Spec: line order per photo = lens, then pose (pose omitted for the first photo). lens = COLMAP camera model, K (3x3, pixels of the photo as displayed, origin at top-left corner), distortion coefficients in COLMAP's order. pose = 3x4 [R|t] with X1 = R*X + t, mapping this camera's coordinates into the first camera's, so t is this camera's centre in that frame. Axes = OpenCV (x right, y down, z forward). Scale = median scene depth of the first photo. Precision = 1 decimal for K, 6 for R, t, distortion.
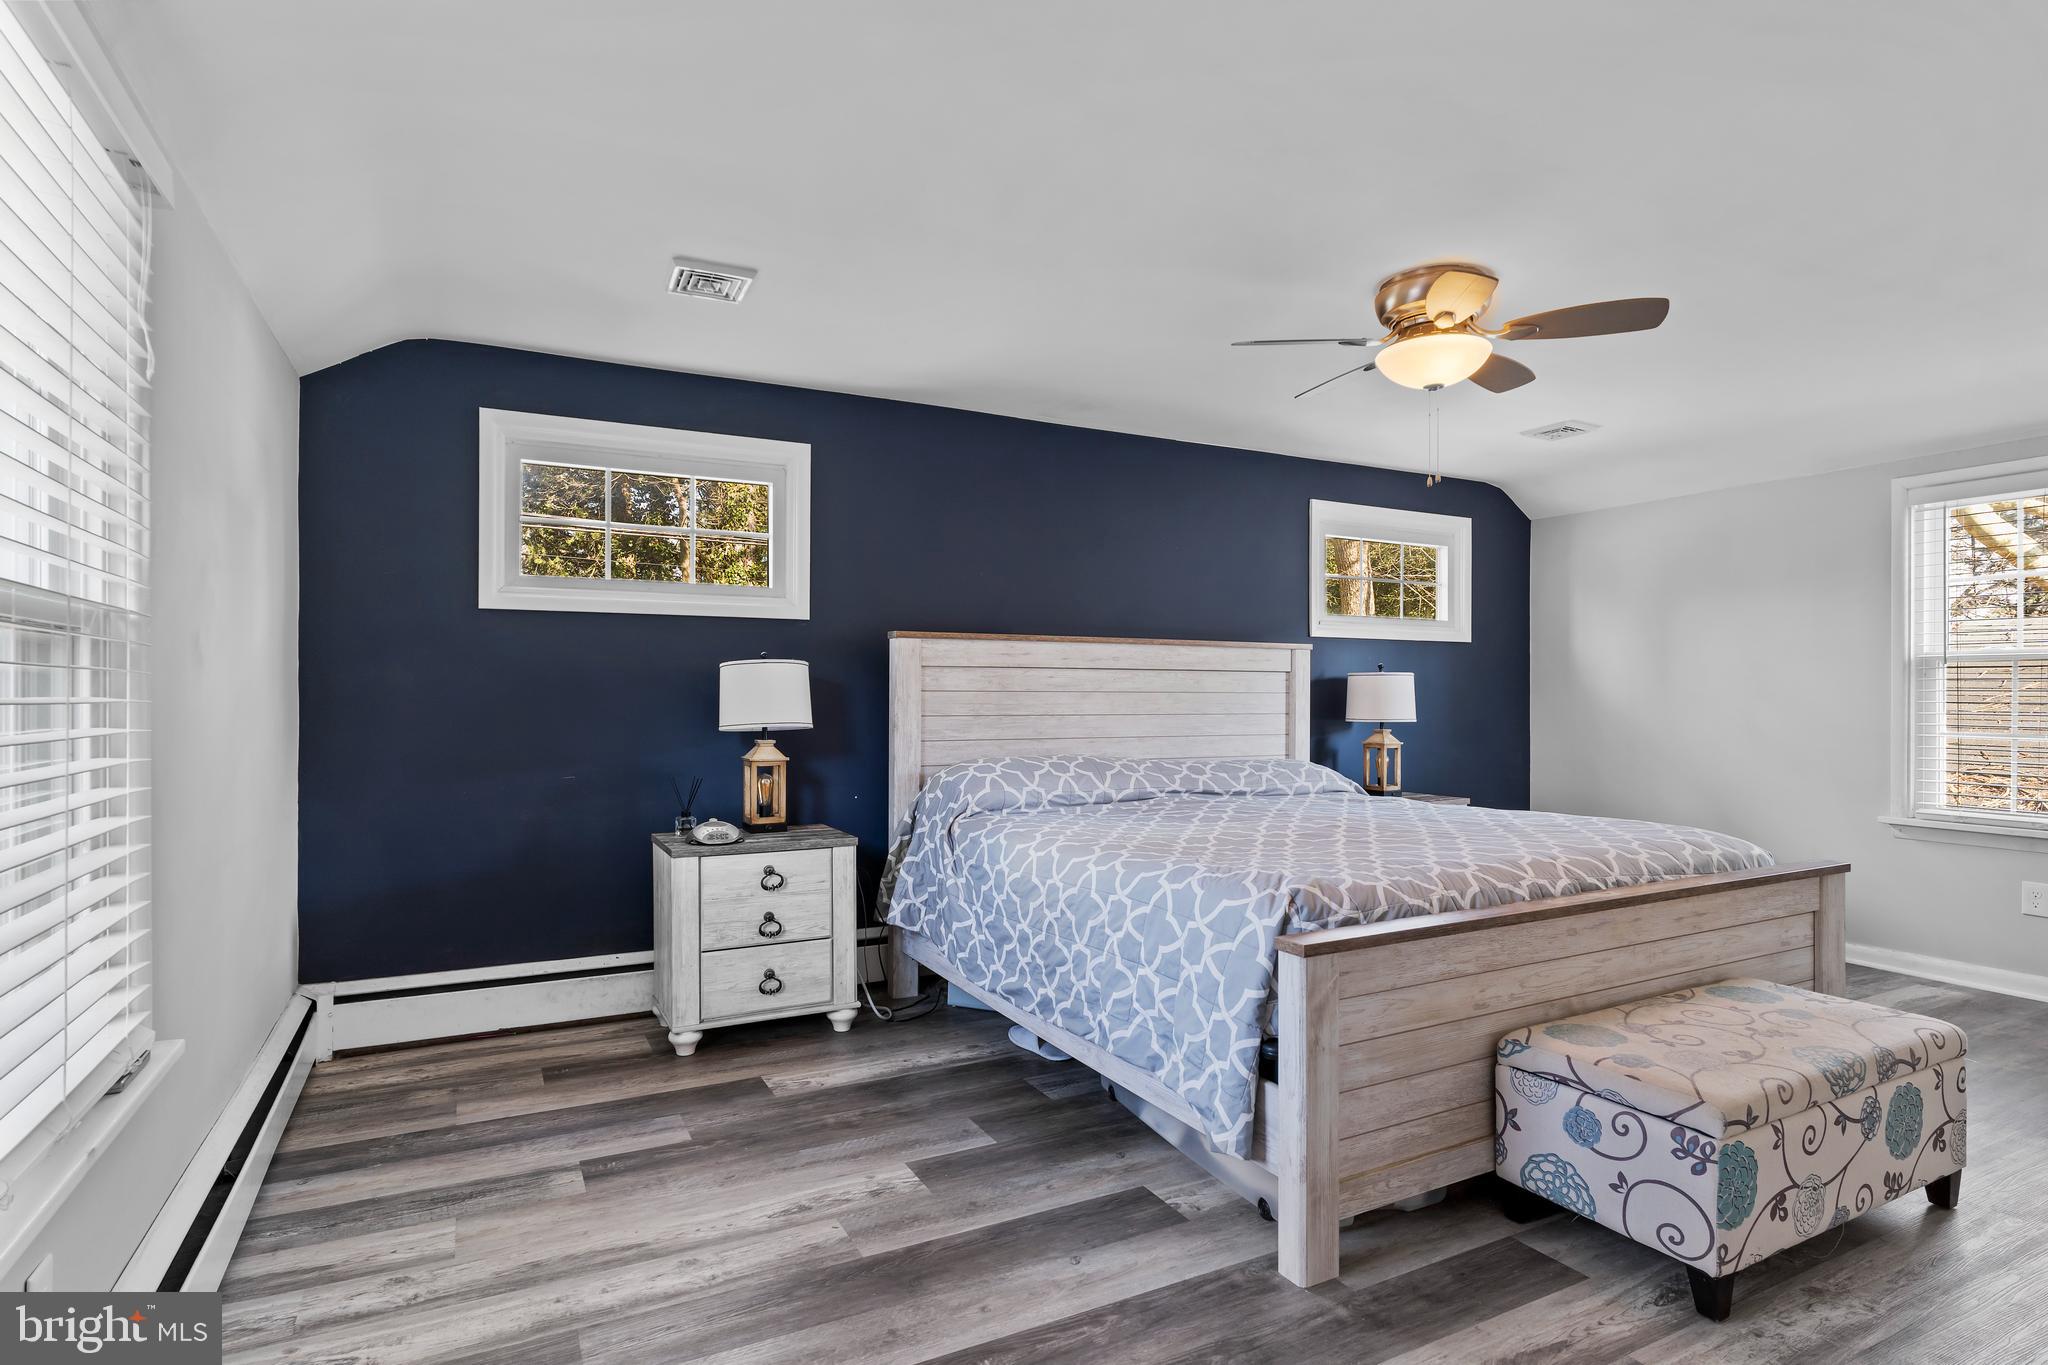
lens RADIAL K [[1045.7, 0, 1020.2], [0, 1045.7, 690.2], [0, 0, 1]] dist [-0.007681, 0.000478]
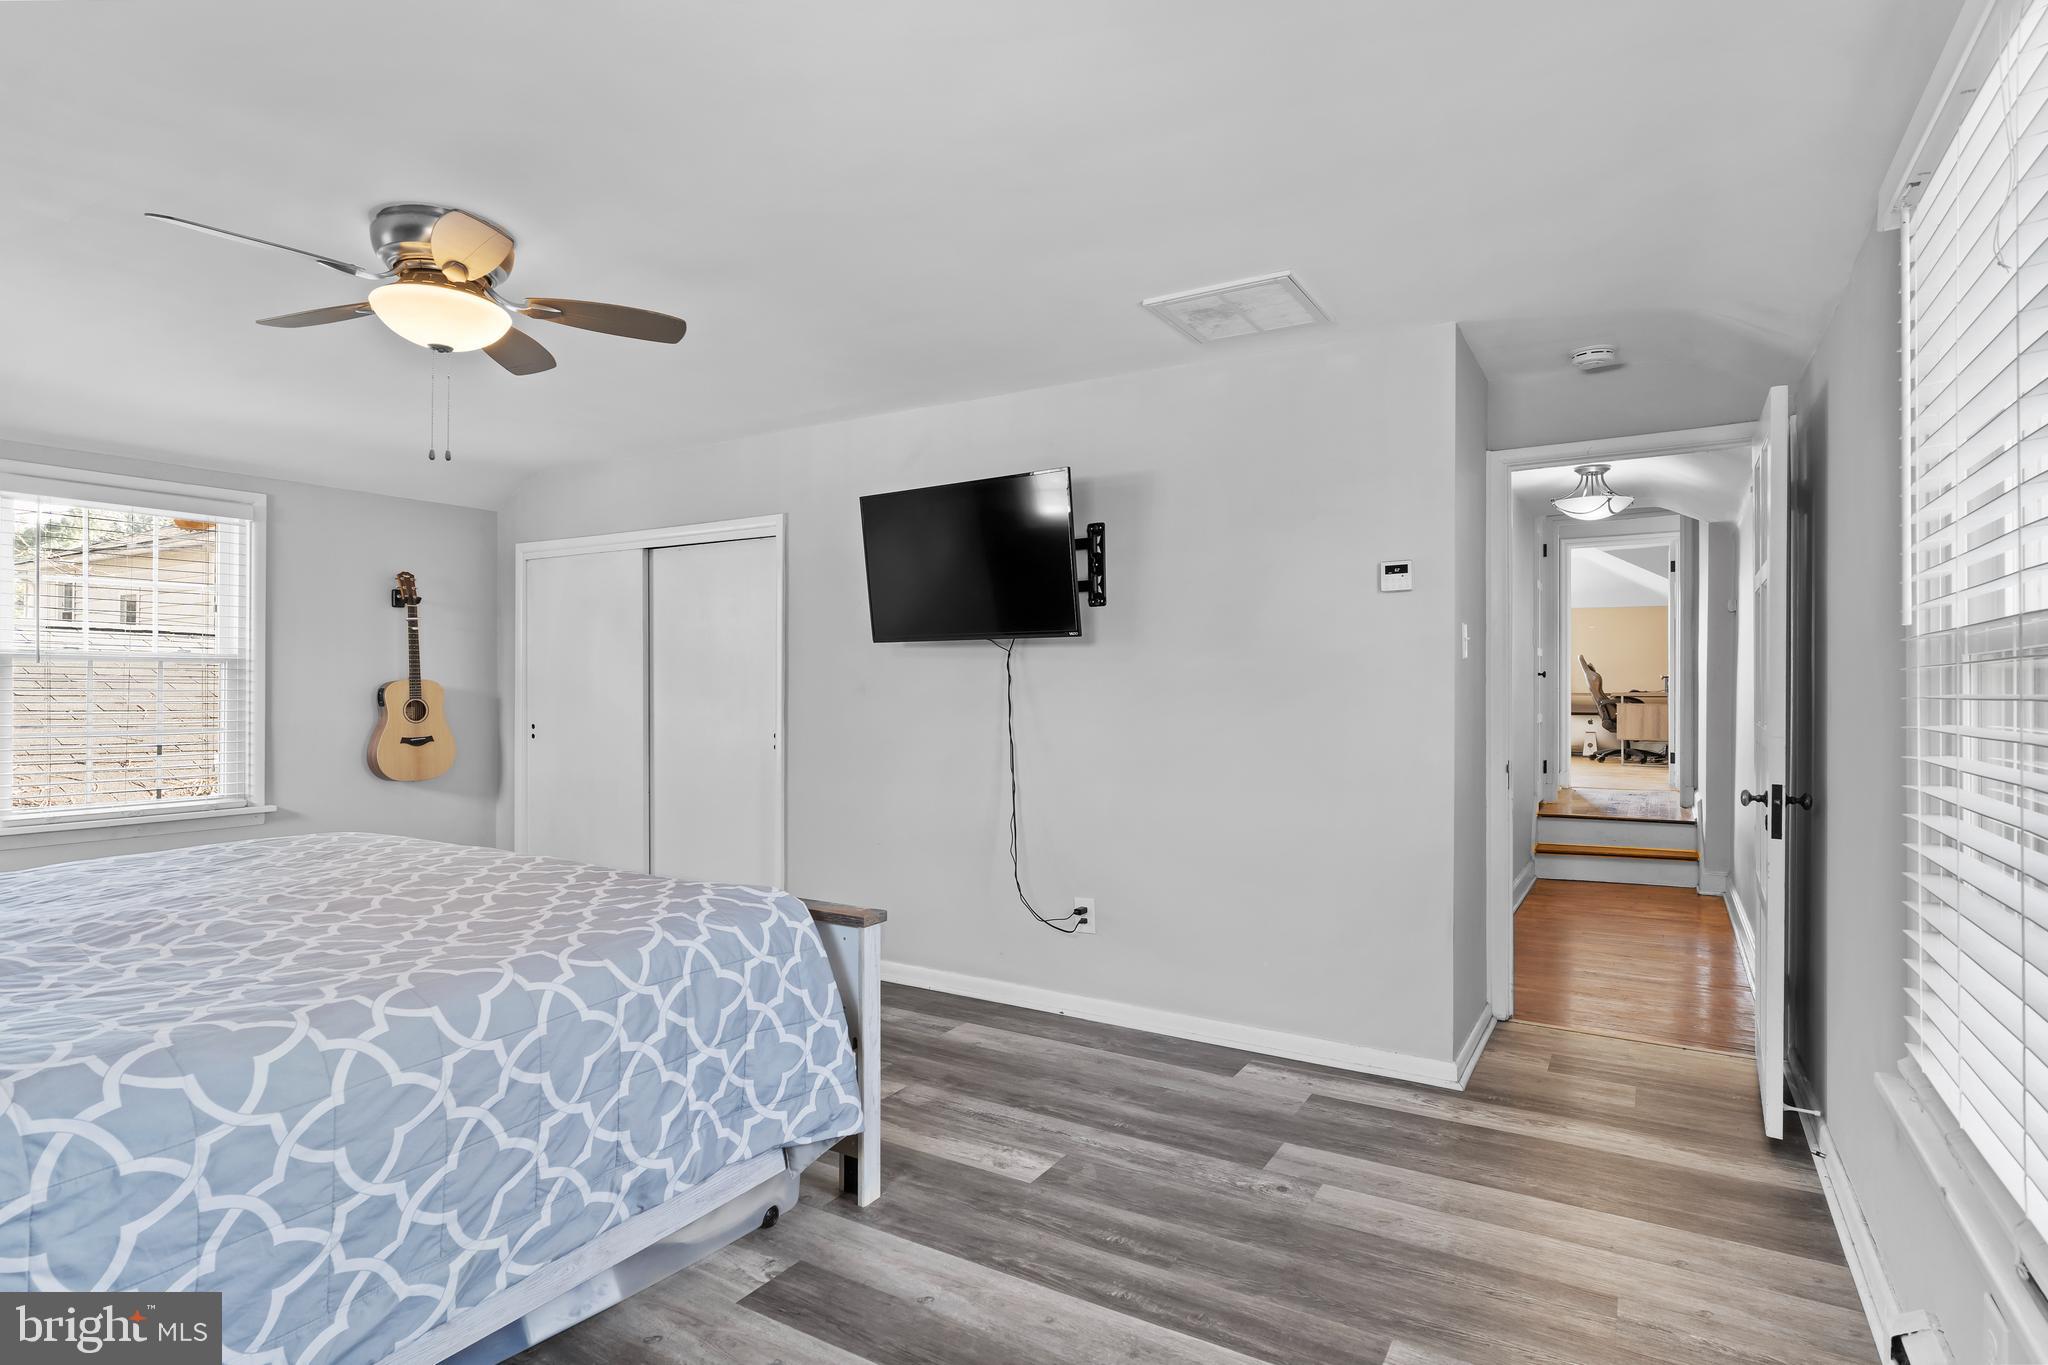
lens RADIAL K [[1045.7, 0, 1021.4], [0, 1045.7, 686.9], [0, 0, 1]] dist [-0.007681, 0.000478]
pose [[-0.516302, -0.004069, 0.856397, -0.671496], [-0.009340, 0.999956, -0.000880, -0.012983], [-0.856355, -0.008454, -0.516318, 1.180842]]
